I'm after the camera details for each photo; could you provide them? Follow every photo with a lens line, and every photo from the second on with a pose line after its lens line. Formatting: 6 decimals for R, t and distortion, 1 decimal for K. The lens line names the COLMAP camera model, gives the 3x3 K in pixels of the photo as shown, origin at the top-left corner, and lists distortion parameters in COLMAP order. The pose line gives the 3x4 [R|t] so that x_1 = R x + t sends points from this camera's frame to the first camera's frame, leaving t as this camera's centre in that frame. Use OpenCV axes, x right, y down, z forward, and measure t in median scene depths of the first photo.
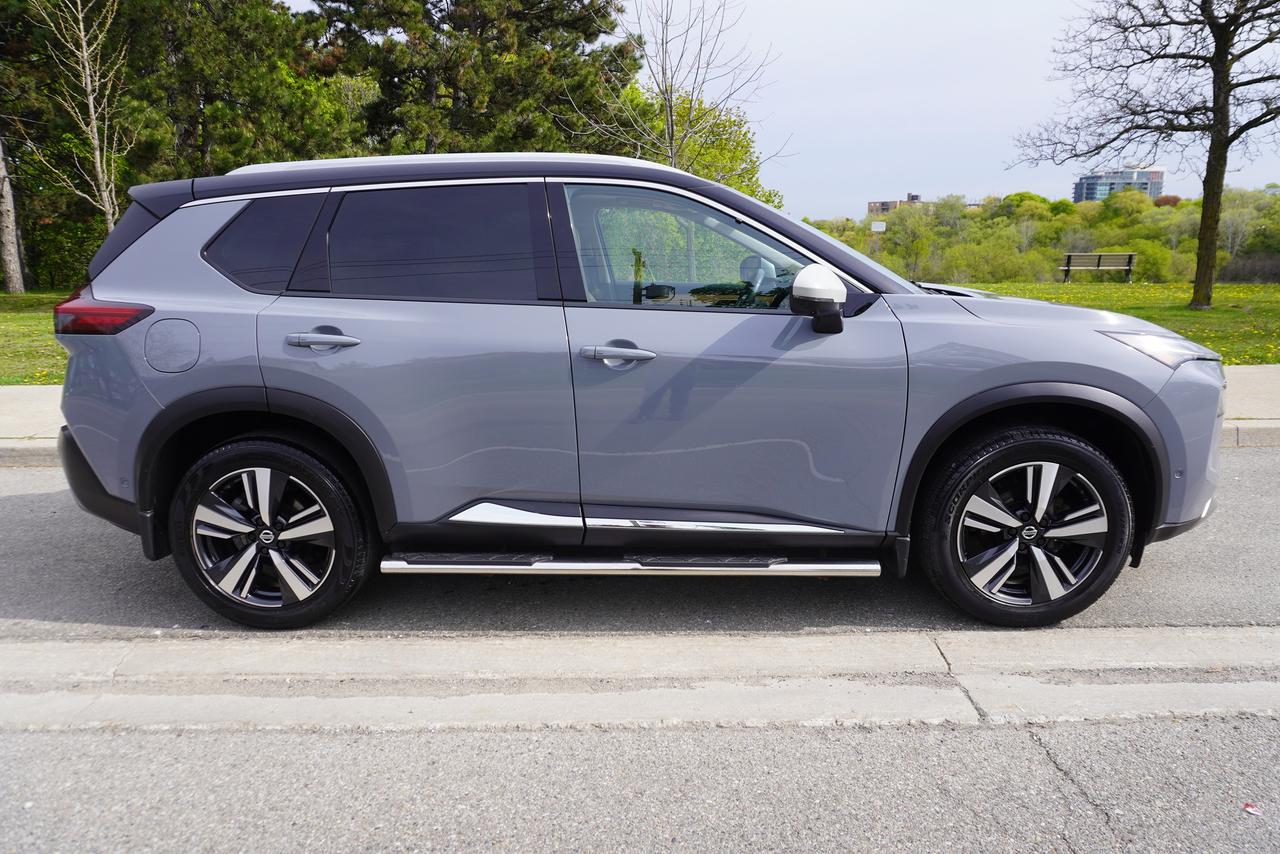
lens RADIAL K [[845.4, 0, 640.0], [0, 845.4, 427.0], [0, 0, 1]] dist [-0.053251, 0.032912]
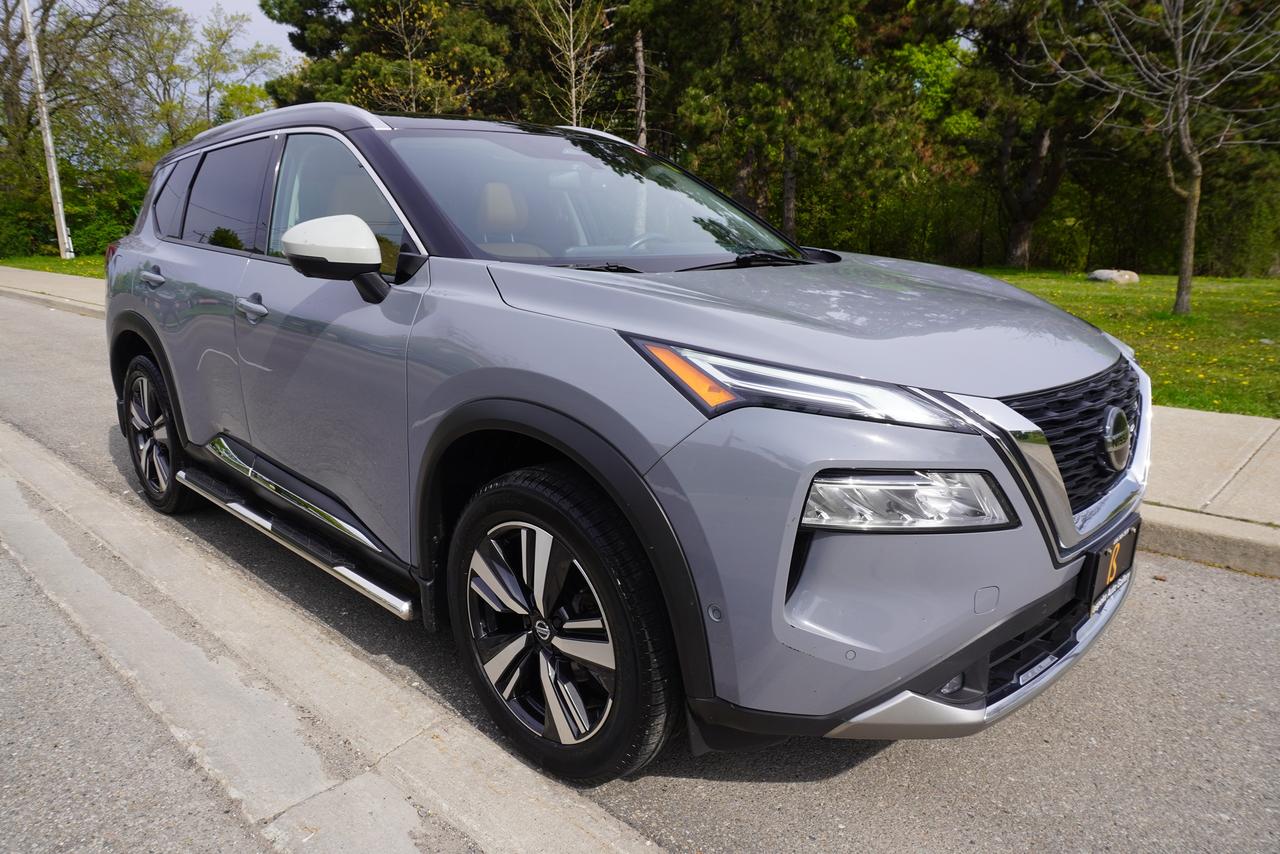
lens RADIAL K [[842.7, 0, 640.0], [0, 842.7, 427.0], [0, 0, 1]] dist [-0.044785, 0.030564]
pose [[0.735615, 0.167179, -0.656447, 0.281696], [-0.151122, 0.985146, 0.081543, -0.028959], [0.660328, 0.039219, 0.749952, 0.167460]]
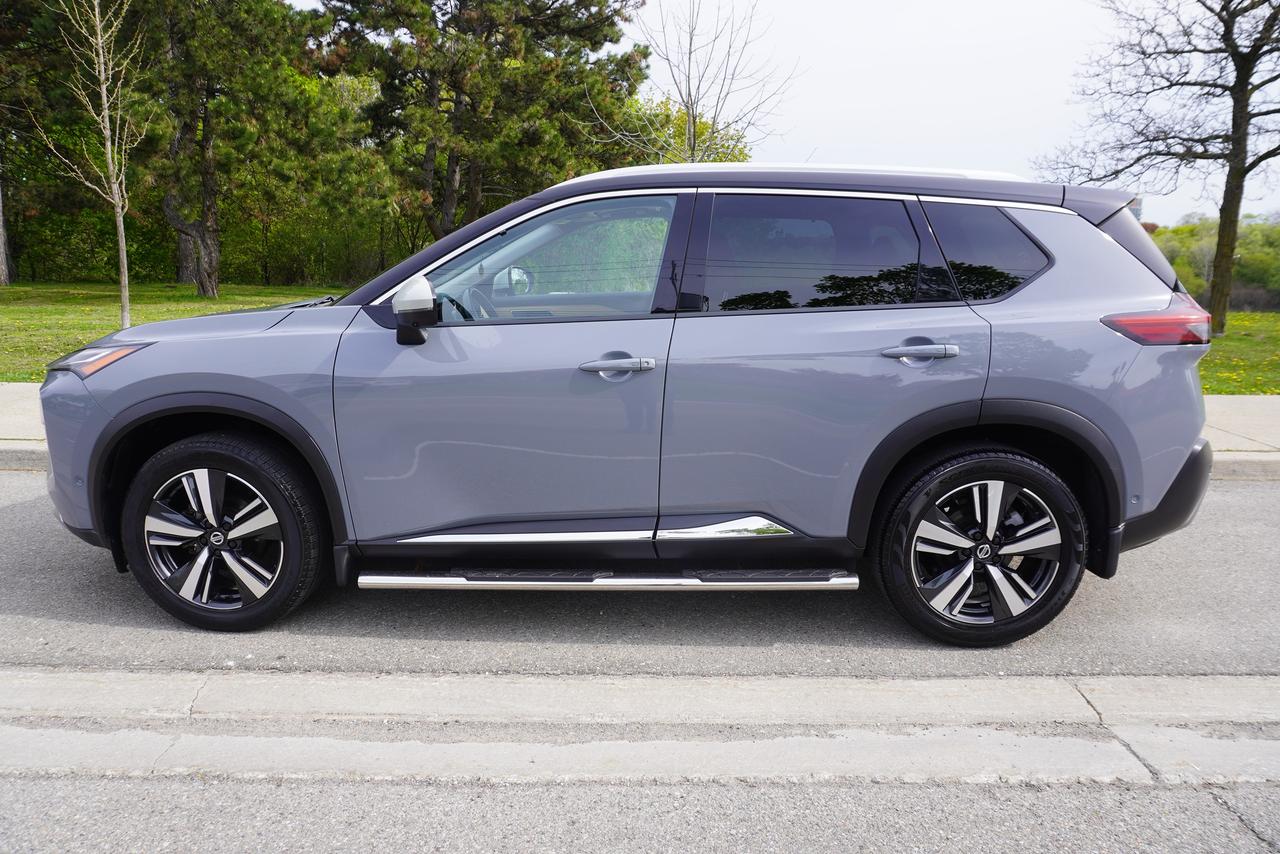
lens RADIAL K [[845.4, 0, 640.0], [0, 845.4, 427.0], [0, 0, 1]] dist [-0.053251, 0.032912]
pose [[0.999388, 0.025124, 0.024344, -0.050652], [-0.024828, 0.999615, -0.012404, -0.003851], [-0.024646, 0.011792, 0.999627, 0.022339]]
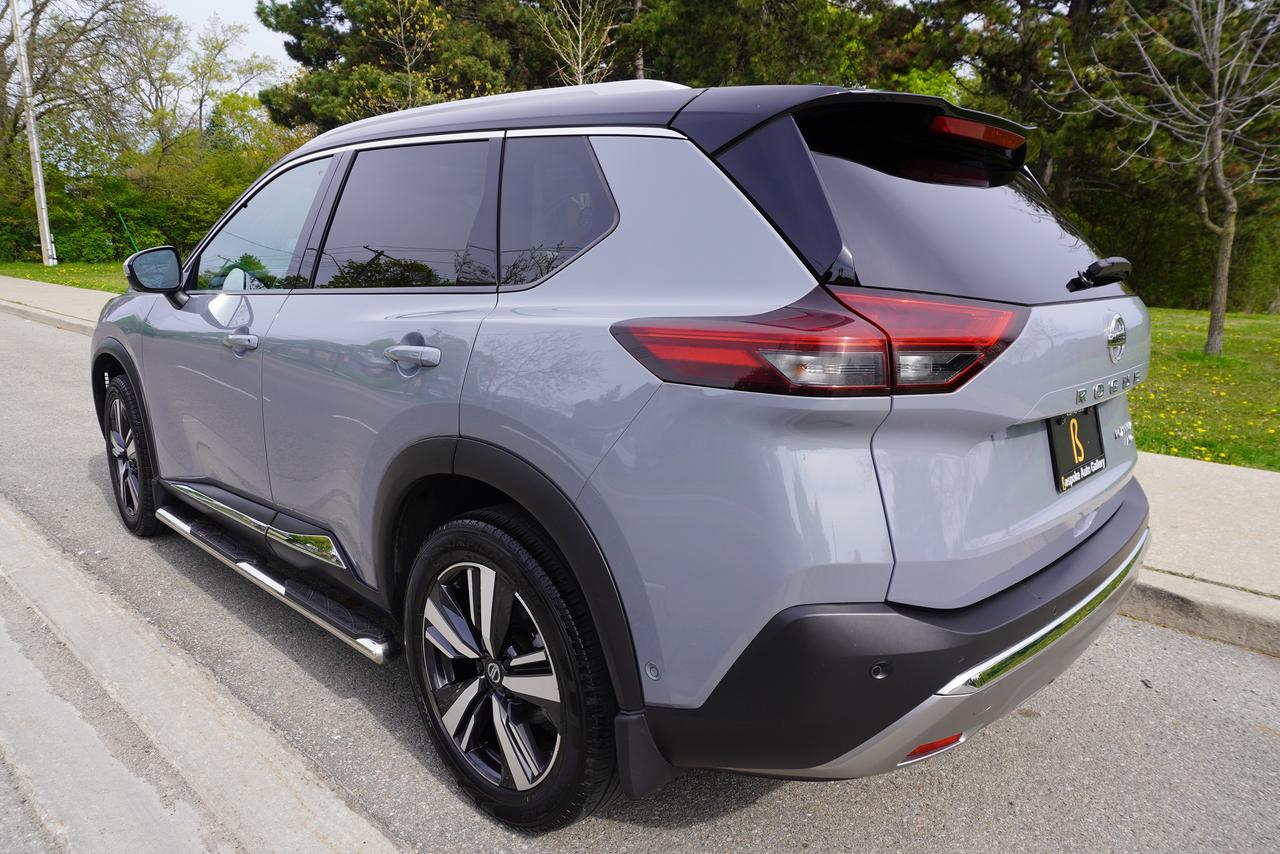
lens RADIAL K [[845.4, 0, 640.0], [0, 845.4, 427.0], [0, 0, 1]] dist [-0.053251, 0.032912]
pose [[0.742449, 0.168488, -0.648369, 0.226589], [-0.171783, 0.983376, 0.058835, -0.040215], [0.647503, 0.067696, 0.759050, 0.191699]]
